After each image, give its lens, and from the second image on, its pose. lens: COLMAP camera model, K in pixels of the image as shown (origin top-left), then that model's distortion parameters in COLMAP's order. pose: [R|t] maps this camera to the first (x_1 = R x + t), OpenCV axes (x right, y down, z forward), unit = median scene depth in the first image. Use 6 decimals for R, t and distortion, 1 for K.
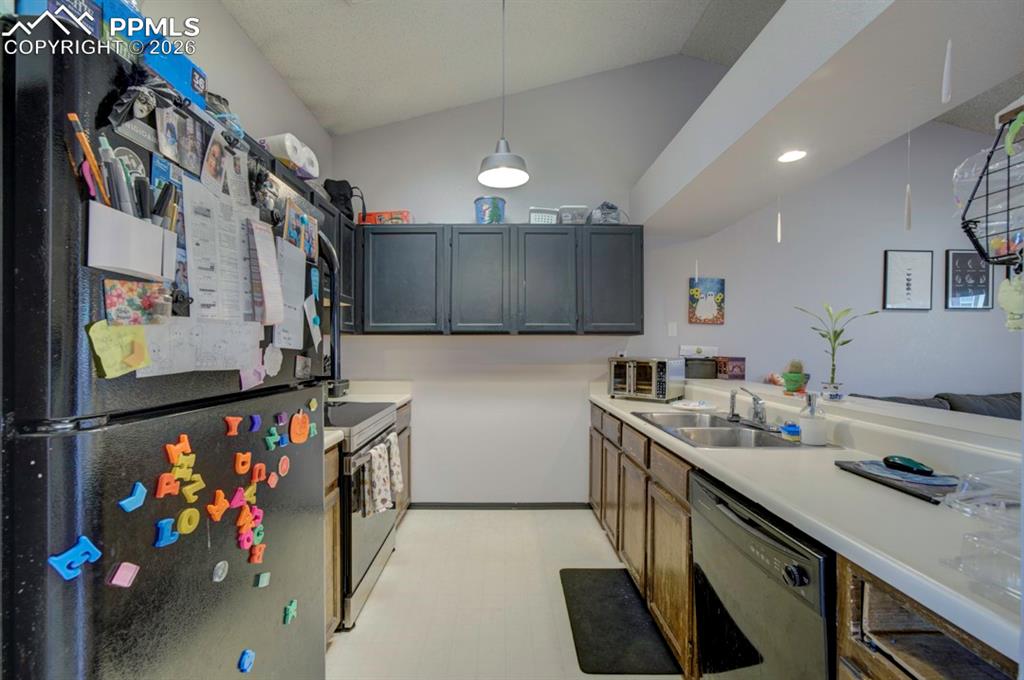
lens RADIAL K [[418.8, 0, 512.7], [0, 418.8, 349.8], [0, 0, 1]] dist [-0.030999, 0.015213]
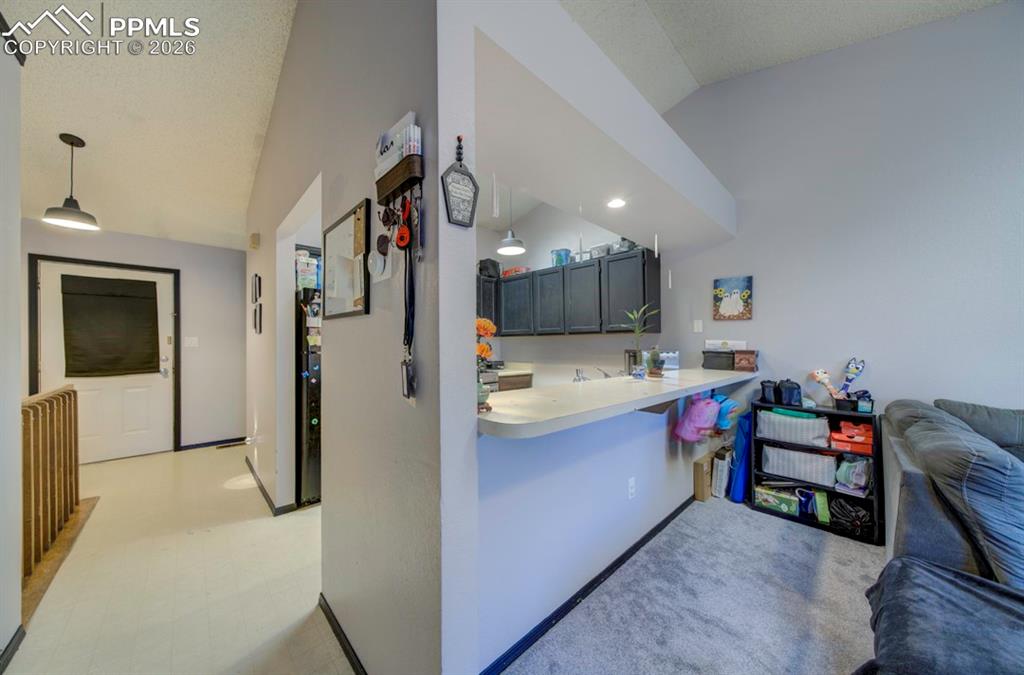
lens RADIAL K [[342.5, 0, 508.4], [0, 342.5, 342.3], [0, 0, 1]] dist [0.000904, 0.000230]
pose [[0.675623, -0.007722, -0.737207, 1.255360], [-0.006280, 0.999849, -0.016229, 0.024549], [0.737221, 0.015594, 0.675472, -0.053614]]
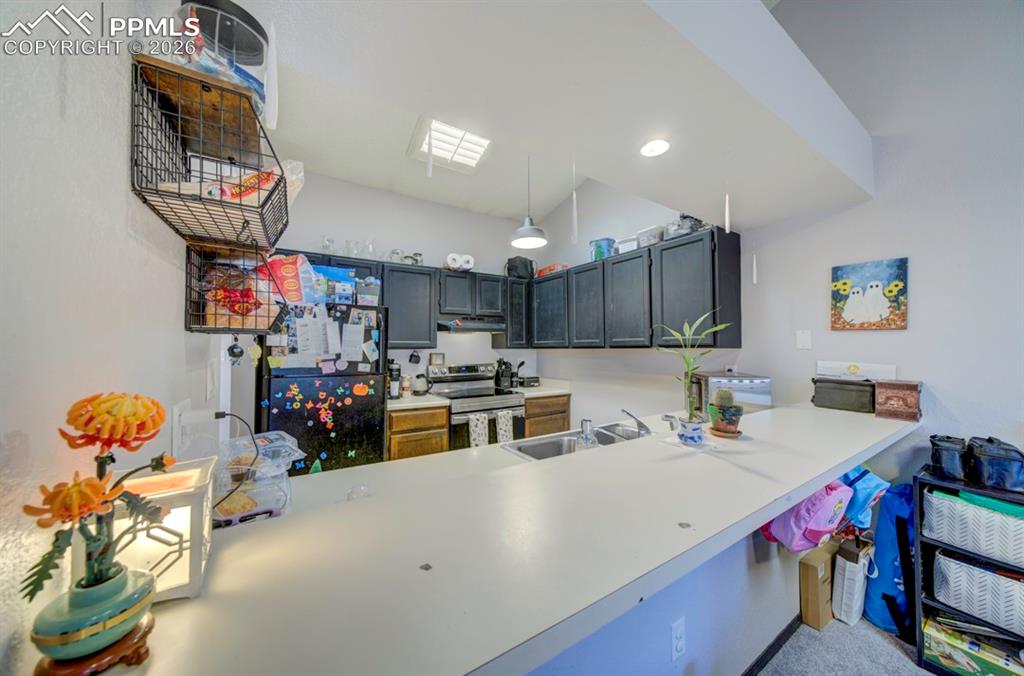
lens RADIAL K [[348.2, 0, 508.3], [0, 348.2, 340.7], [0, 0, 1]] dist [0.001269, 0.000096]
pose [[0.513225, -0.020442, -0.858011, 1.120687], [-0.006828, 0.999587, -0.027900, -0.043927], [0.858227, 0.020178, 0.512874, 0.365636]]
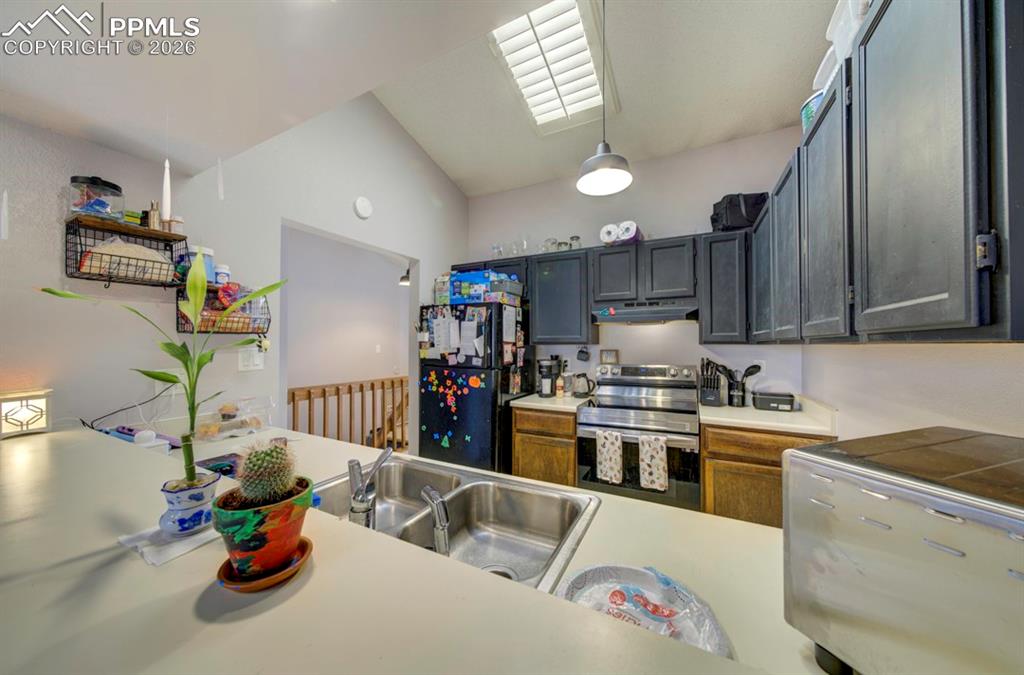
lens RADIAL K [[346.5, 0, 514.4], [0, 346.5, 340.5], [0, 0, 1]] dist [-0.000545, 0.000057]
pose [[-0.466554, -0.012287, -0.884407, 0.877086], [-0.010914, 0.999907, -0.008134, -0.049935], [0.884425, 0.005857, -0.466645, 1.359250]]
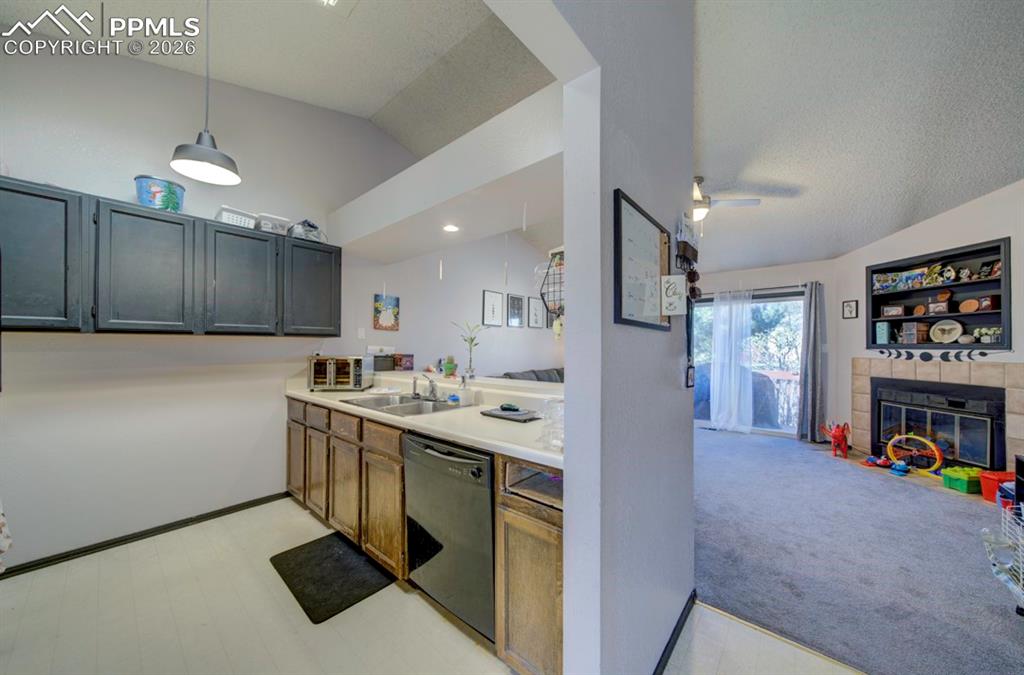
lens RADIAL K [[349.6, 0, 511.0], [0, 349.6, 342.4], [0, 0, 1]] dist [0.005880, -0.000005]
pose [[0.663836, 0.007869, 0.747837, -0.188395], [0.006143, 0.999854, -0.015973, -0.002639], [-0.747853, 0.015198, 0.663691, -0.076711]]
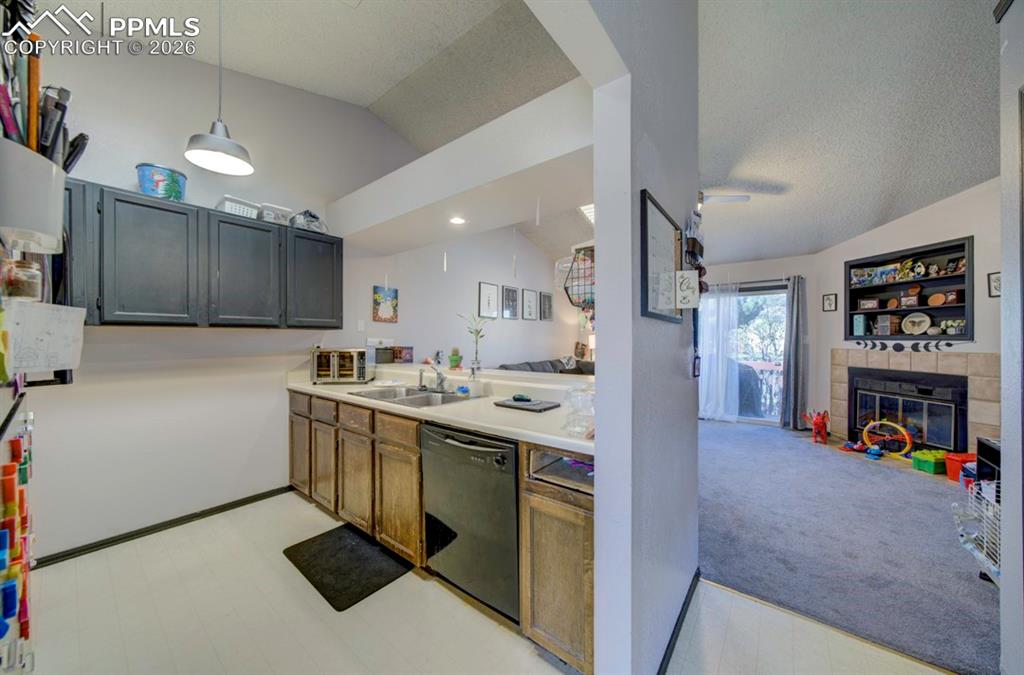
lens RADIAL K [[353.1, 0, 510.5], [0, 353.1, 337.3], [0, 0, 1]] dist [0.000482, 0.000240]
pose [[0.628686, 0.001196, 0.777659, -0.273795], [0.007923, 0.999937, -0.007943, -0.002318], [-0.777619, 0.011155, 0.628637, -0.029002]]
